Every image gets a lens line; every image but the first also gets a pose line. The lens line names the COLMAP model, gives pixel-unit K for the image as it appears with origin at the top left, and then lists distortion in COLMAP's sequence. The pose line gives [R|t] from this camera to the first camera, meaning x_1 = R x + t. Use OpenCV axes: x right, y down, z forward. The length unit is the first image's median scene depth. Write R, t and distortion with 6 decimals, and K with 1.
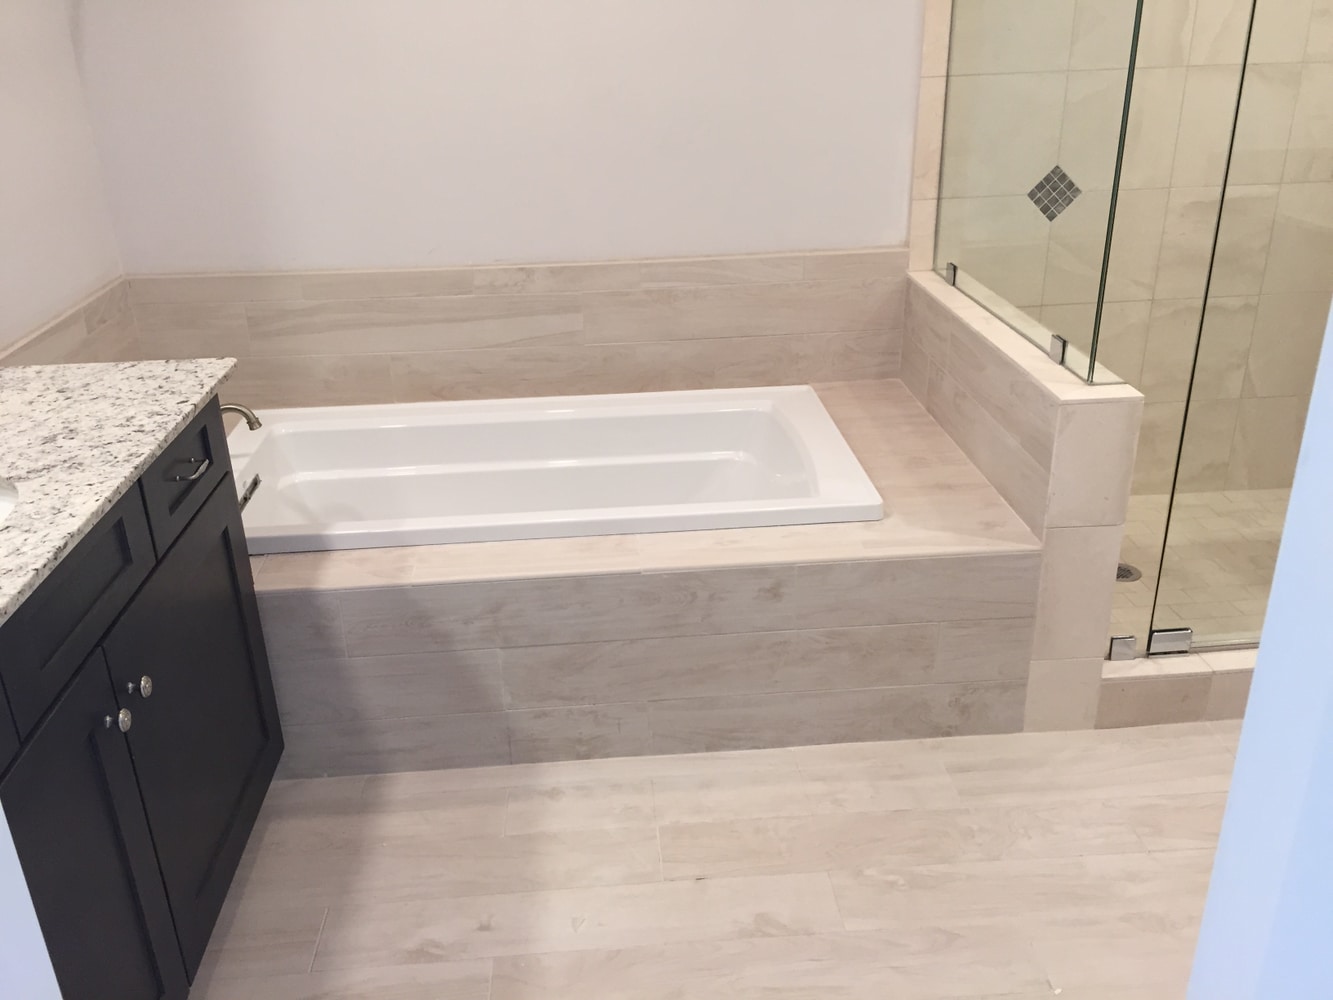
lens RADIAL K [[1140.3, 0, 668.8], [0, 1140.3, 500.1], [0, 0, 1]] dist [0.089446, -0.133736]
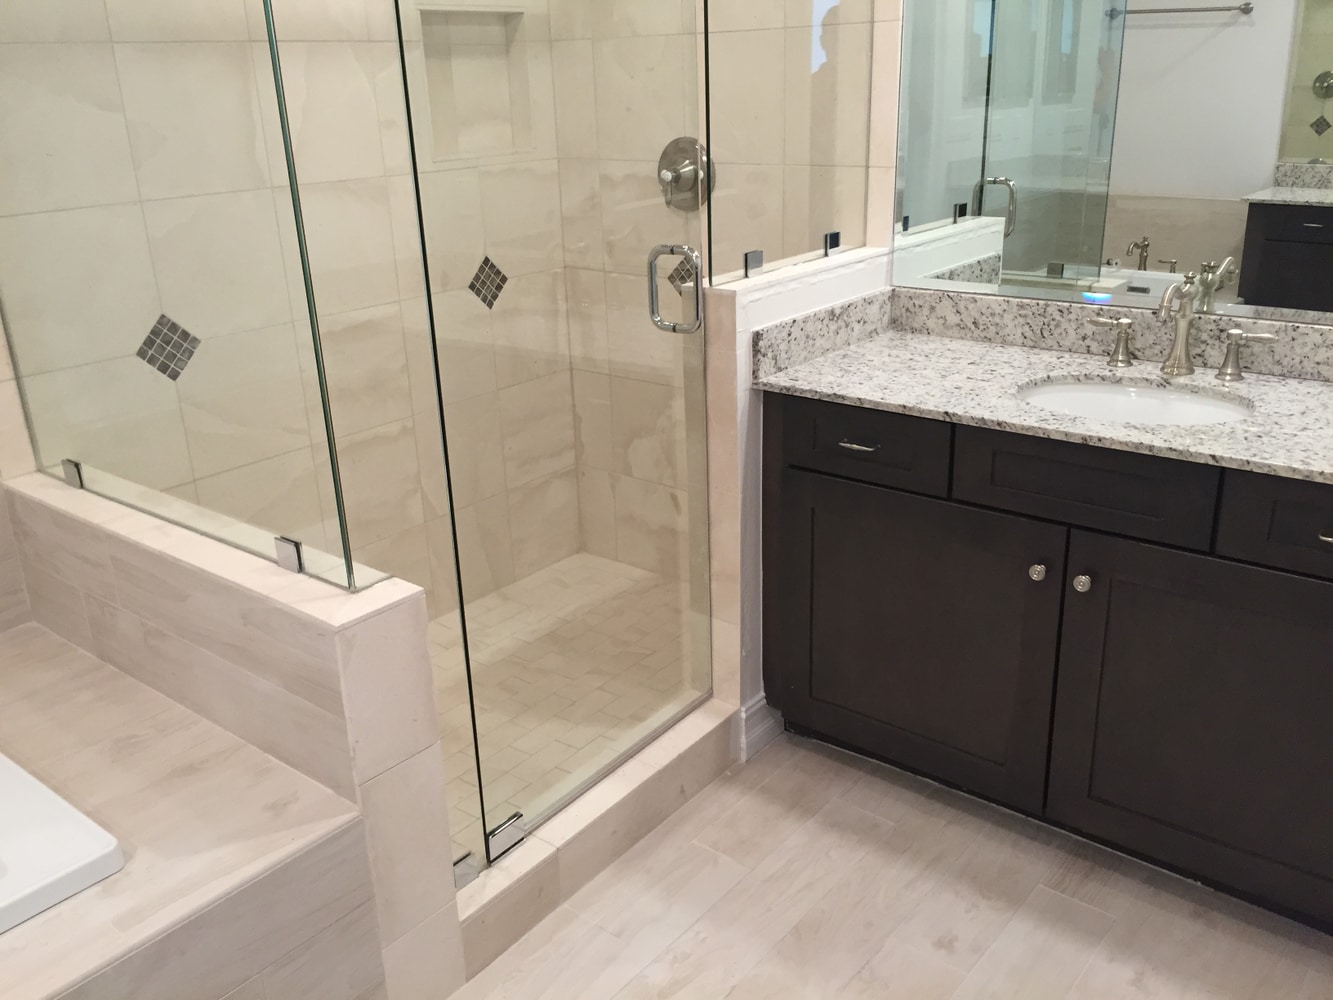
lens RADIAL K [[1140.3, 0, 668.8], [0, 1140.3, 500.1], [0, 0, 1]] dist [0.089446, -0.133736]
pose [[0.687455, -0.248922, 0.682235, -0.002349], [0.305696, 0.951327, 0.039068, -0.111836], [-0.658753, 0.181699, 0.730089, 0.252421]]
